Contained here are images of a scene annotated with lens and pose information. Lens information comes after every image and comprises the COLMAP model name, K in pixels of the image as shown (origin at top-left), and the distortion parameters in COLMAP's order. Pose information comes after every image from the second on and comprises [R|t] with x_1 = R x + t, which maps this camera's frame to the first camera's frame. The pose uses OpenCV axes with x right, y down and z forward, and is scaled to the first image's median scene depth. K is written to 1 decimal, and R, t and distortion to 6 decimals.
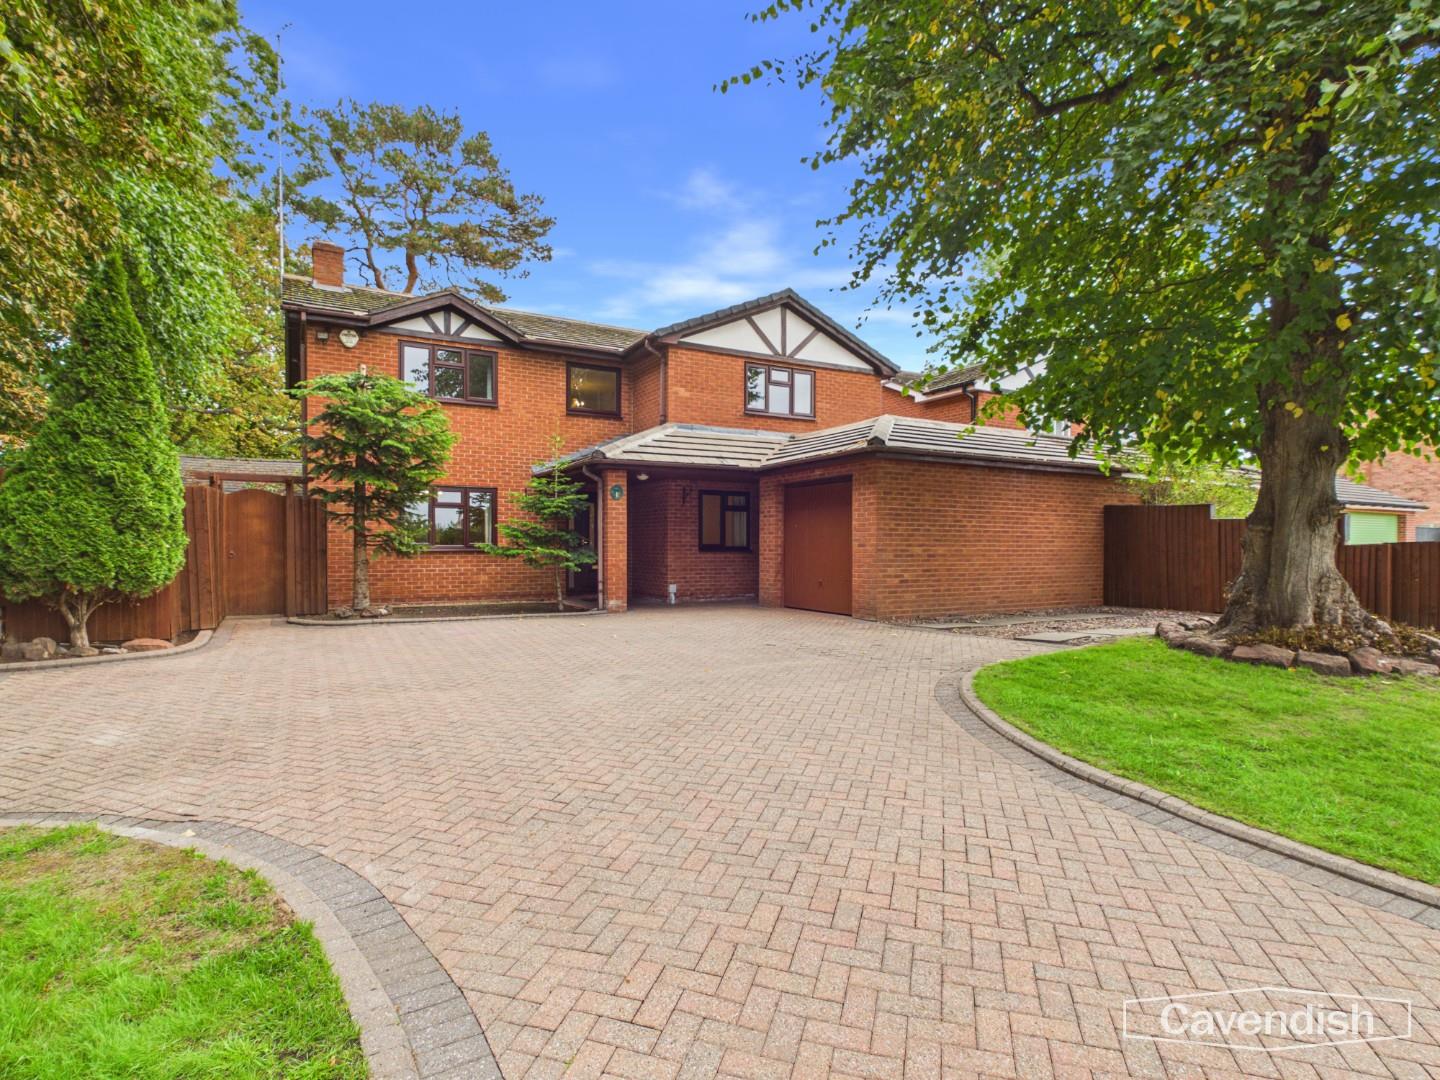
lens RADIAL K [[620.1, 0, 718.0], [0, 620.1, 545.8], [0, 0, 1]] dist [-0.000951, -0.000117]
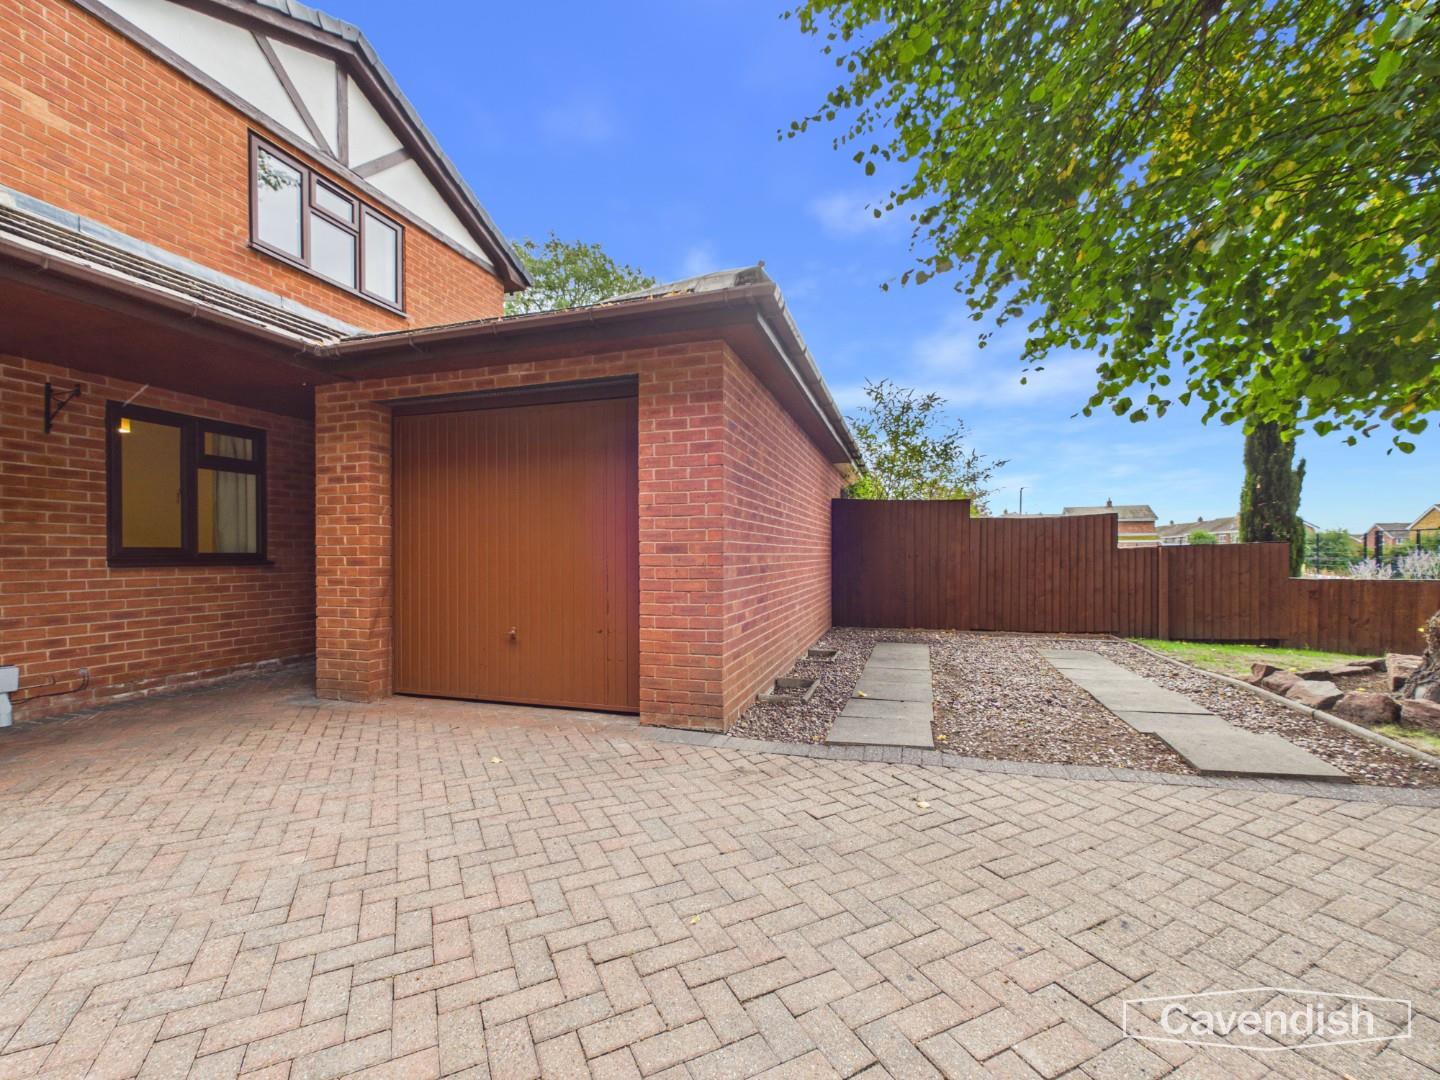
lens RADIAL K [[620.1, 0, 720.8], [0, 620.1, 558.6], [0, 0, 1]] dist [-0.000951, -0.000117]
pose [[0.726312, -0.011794, 0.687264, -0.017775], [0.003664, 0.999905, 0.013287, 0.000428], [-0.687356, -0.007132, 0.726286, 0.441739]]
